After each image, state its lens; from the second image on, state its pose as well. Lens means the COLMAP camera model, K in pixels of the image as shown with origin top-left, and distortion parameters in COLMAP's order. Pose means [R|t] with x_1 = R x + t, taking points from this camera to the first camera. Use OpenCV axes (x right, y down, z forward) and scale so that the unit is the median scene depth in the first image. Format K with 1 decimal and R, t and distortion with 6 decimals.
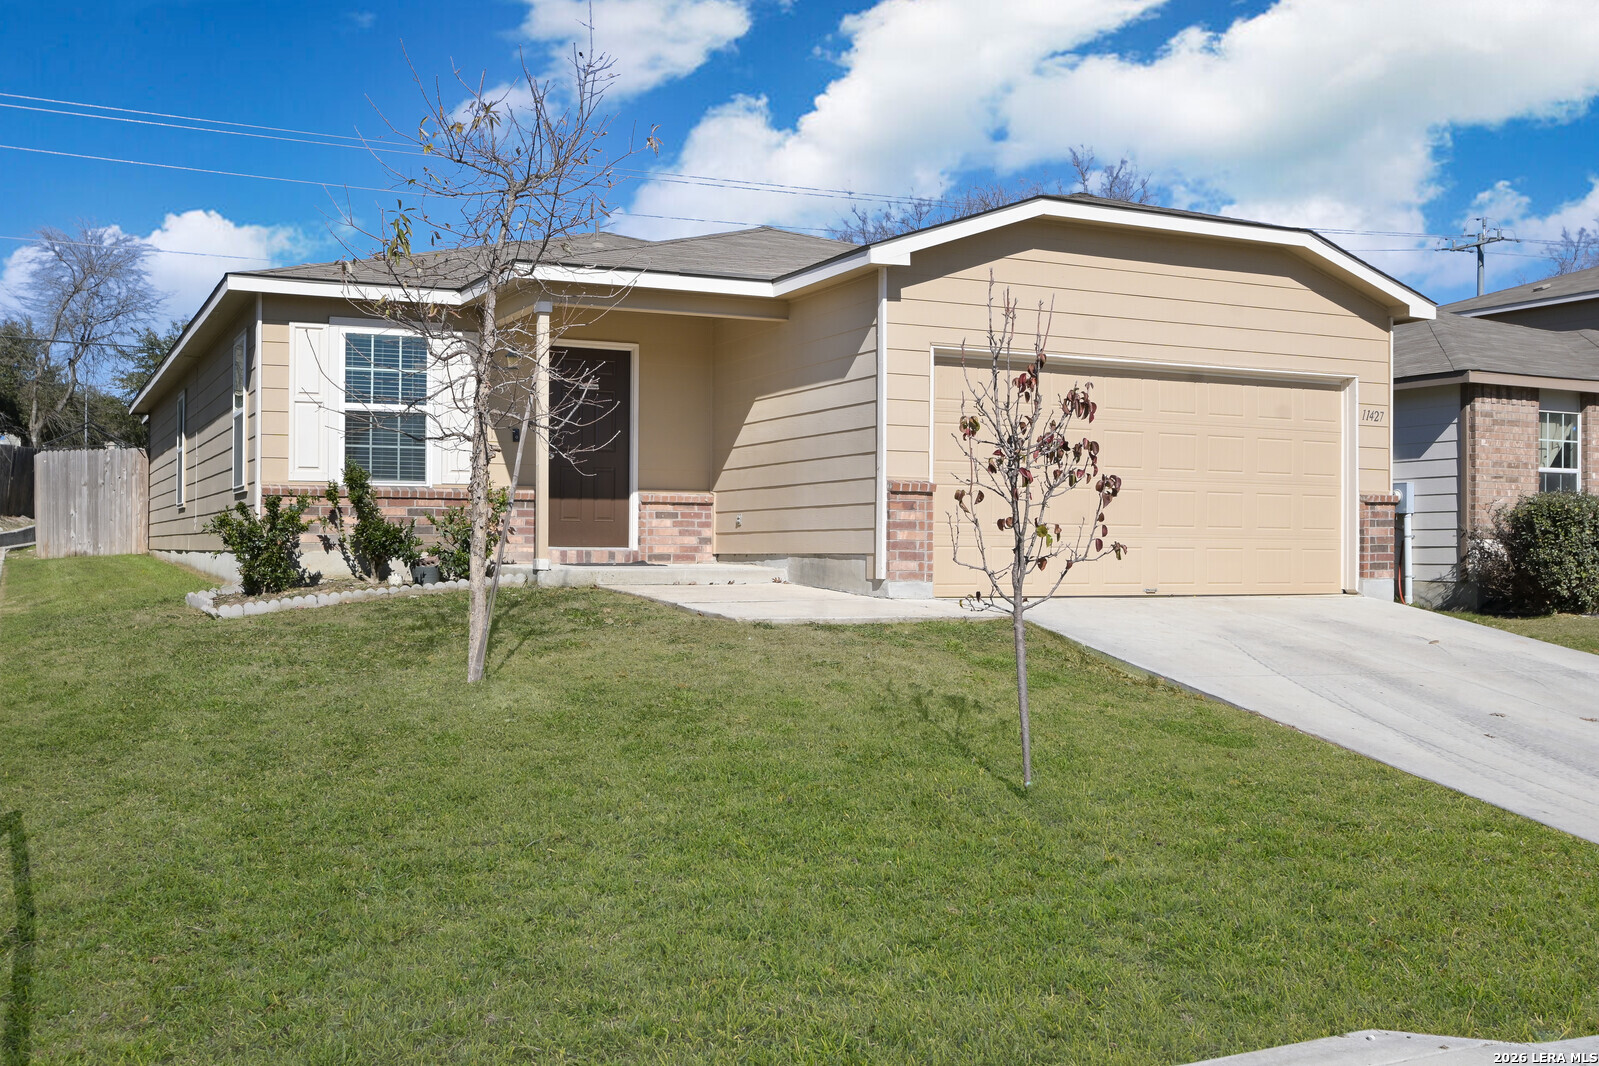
lens RADIAL K [[1602.9, 0, 804.7], [0, 1602.9, 530.6], [0, 0, 1]] dist [-0.027970, 0.000000]
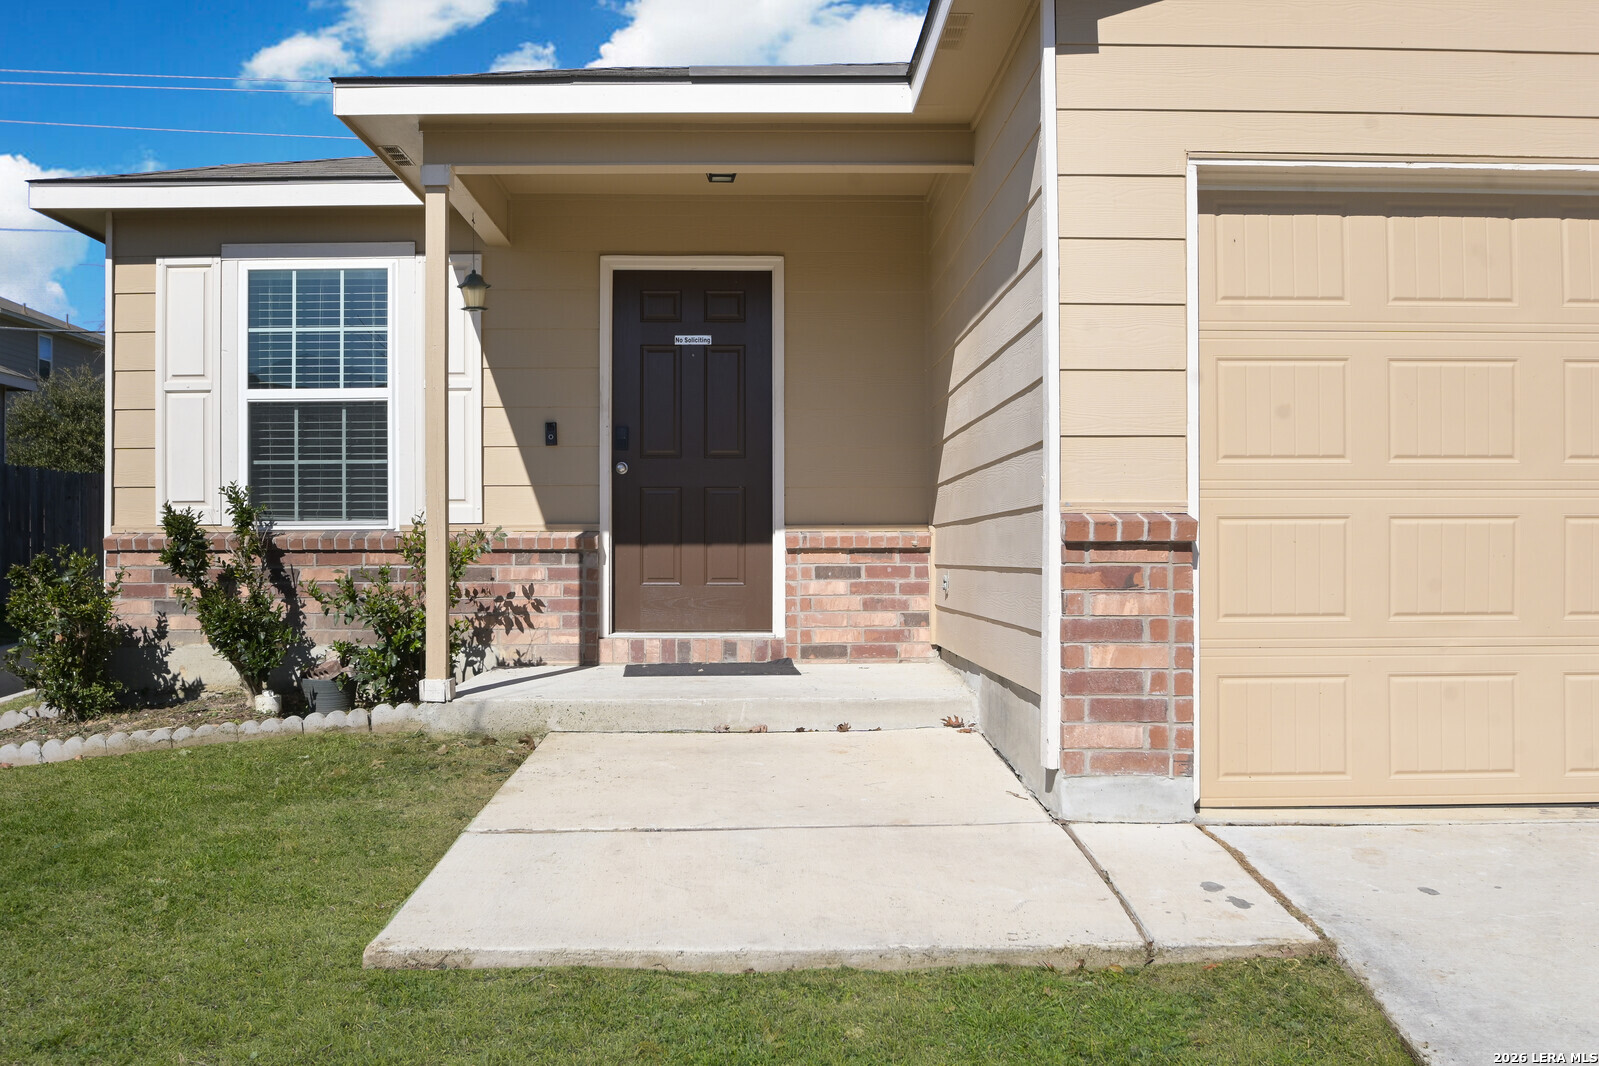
lens RADIAL K [[1602.9, 0, 794.5], [0, 1602.9, 527.3], [0, 0, 1]] dist [-0.027970, 0.000000]
pose [[0.900285, -0.012624, -0.435118, 0.144929], [0.011713, 0.999920, -0.004776, -0.024159], [0.435143, -0.000797, 0.900361, 0.556008]]
